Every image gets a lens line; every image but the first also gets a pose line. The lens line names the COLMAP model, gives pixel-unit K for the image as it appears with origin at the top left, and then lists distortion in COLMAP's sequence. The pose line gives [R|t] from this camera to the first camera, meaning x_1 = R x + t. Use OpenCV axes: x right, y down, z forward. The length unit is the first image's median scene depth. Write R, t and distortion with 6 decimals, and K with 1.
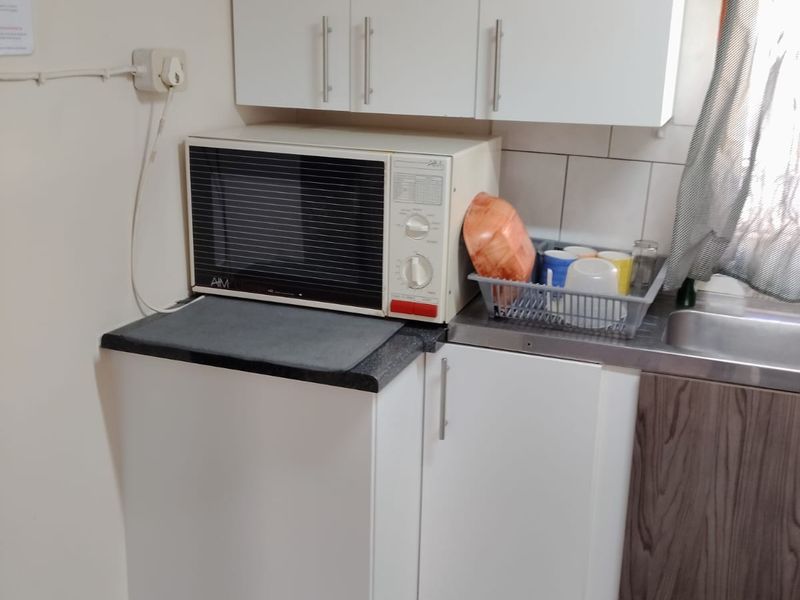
lens RADIAL K [[900.9, 0, 402.9], [0, 900.9, 300.5], [0, 0, 1]] dist [0.051200, 0.000000]
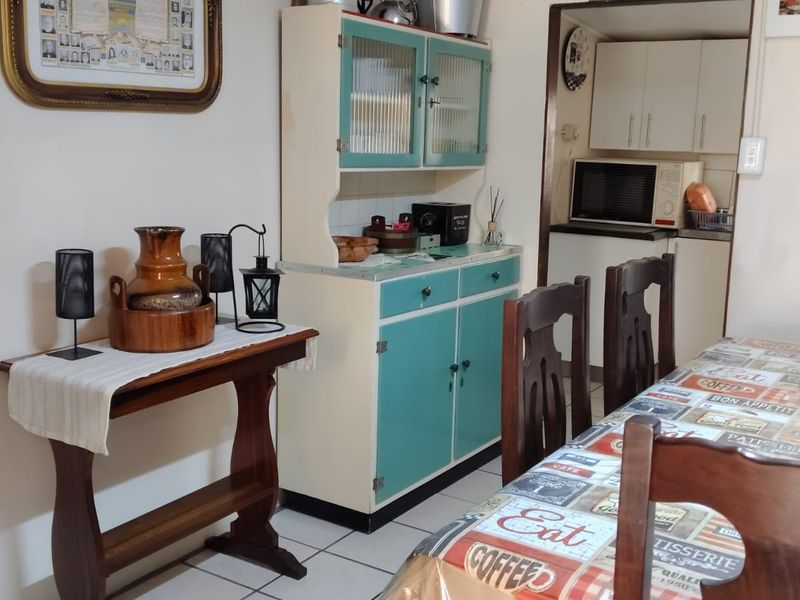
lens RADIAL K [[900.9, 0, 397.6], [0, 900.9, 304.8], [0, 0, 1]] dist [0.051200, 0.000000]
pose [[0.977657, 0.051332, -0.203842, -0.194048], [-0.072504, 0.992562, -0.097793, 0.546818], [0.197306, 0.110387, 0.974107, -1.635962]]
